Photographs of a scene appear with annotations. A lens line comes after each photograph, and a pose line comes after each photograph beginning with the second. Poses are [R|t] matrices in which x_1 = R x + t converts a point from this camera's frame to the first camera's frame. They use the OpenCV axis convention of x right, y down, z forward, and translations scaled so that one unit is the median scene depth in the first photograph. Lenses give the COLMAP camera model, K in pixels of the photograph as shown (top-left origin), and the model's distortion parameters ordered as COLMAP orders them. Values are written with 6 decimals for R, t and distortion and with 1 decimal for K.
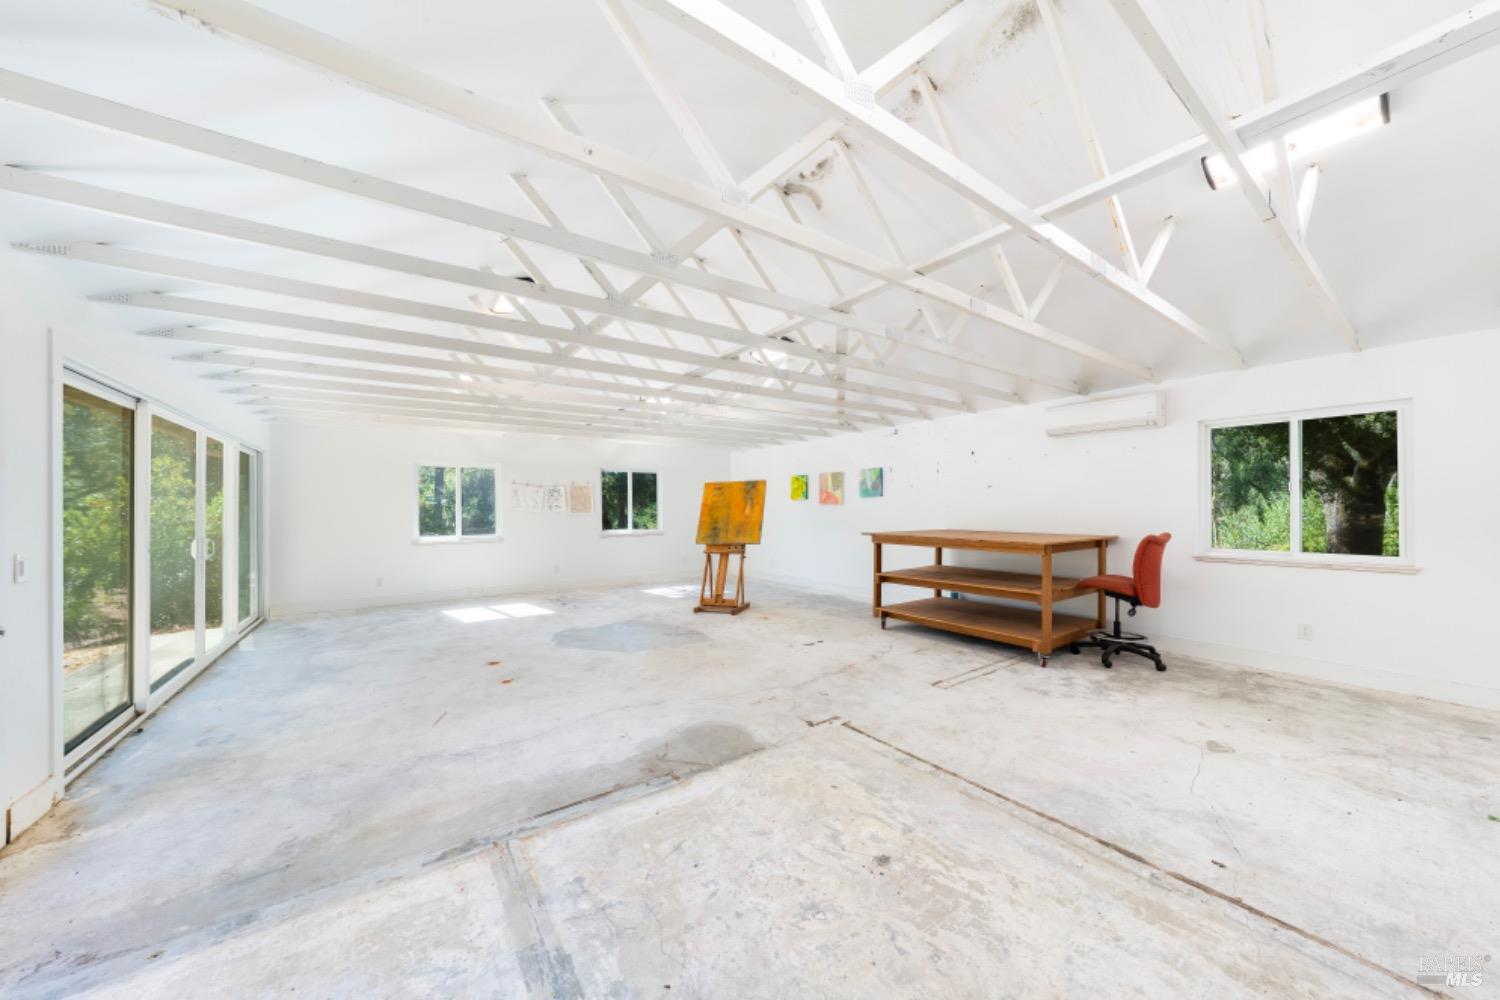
lens RADIAL K [[506.8, 0, 750.0], [0, 506.8, 500.0], [0, 0, 1]] dist [-0.000173, 0.000024]
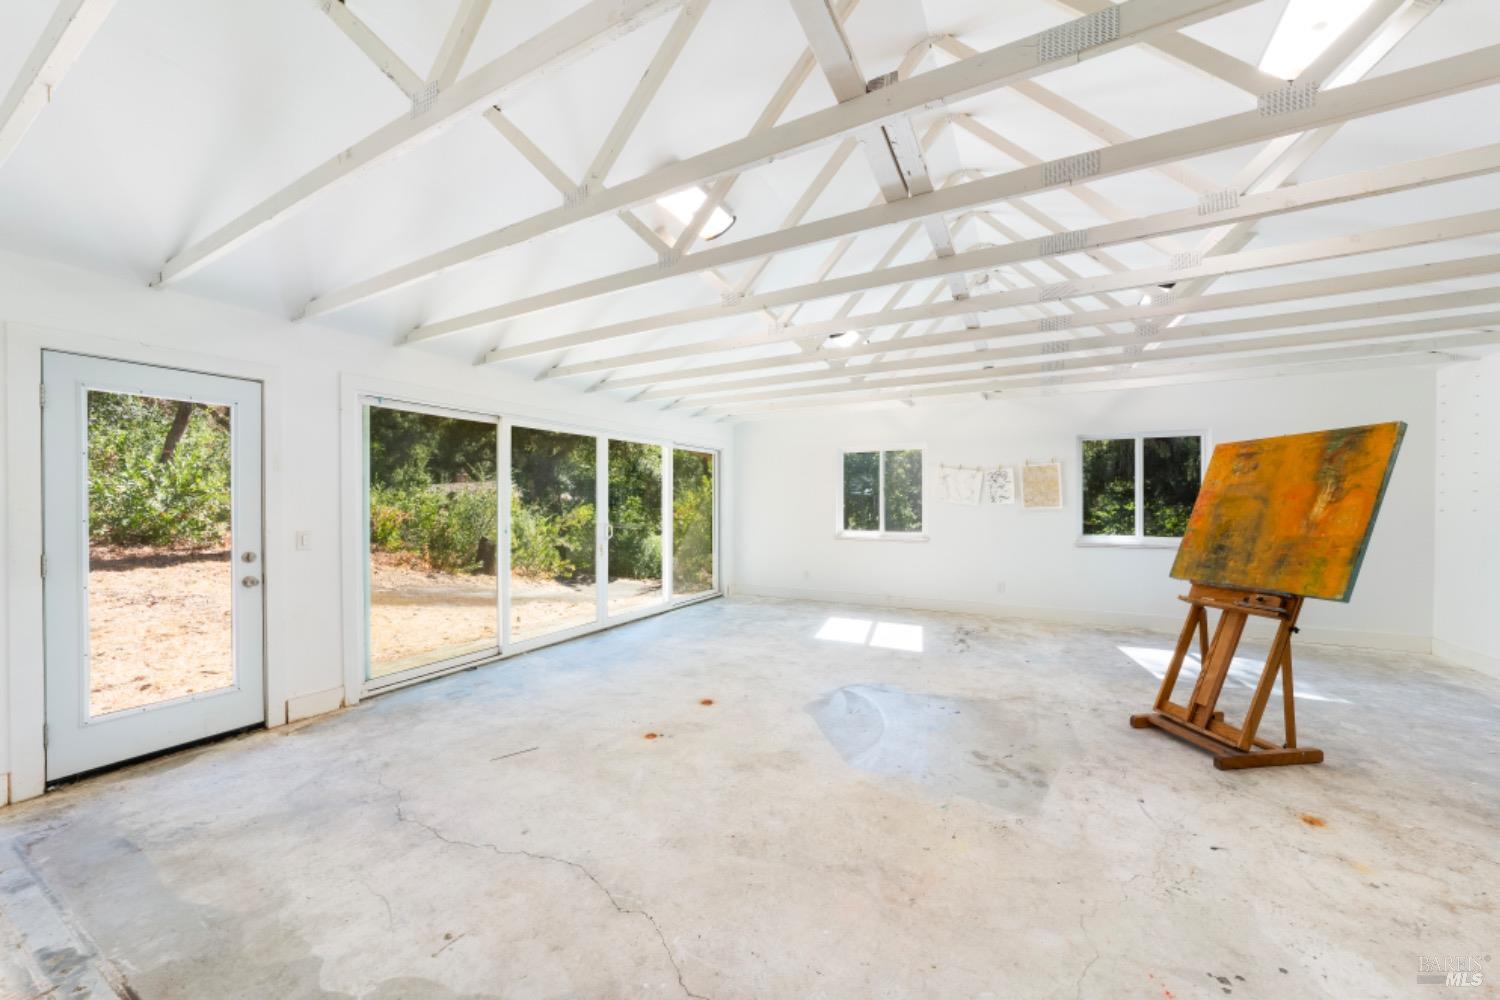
lens RADIAL K [[547.3, 0, 750.0], [0, 547.3, 500.0], [0, 0, 1]] dist [-0.023505, 0.006164]
pose [[0.448545, 0.004473, -0.893749, 0.178264], [0.012876, 0.999851, 0.011466, 0.005130], [0.893668, -0.016651, 0.448421, 0.478938]]
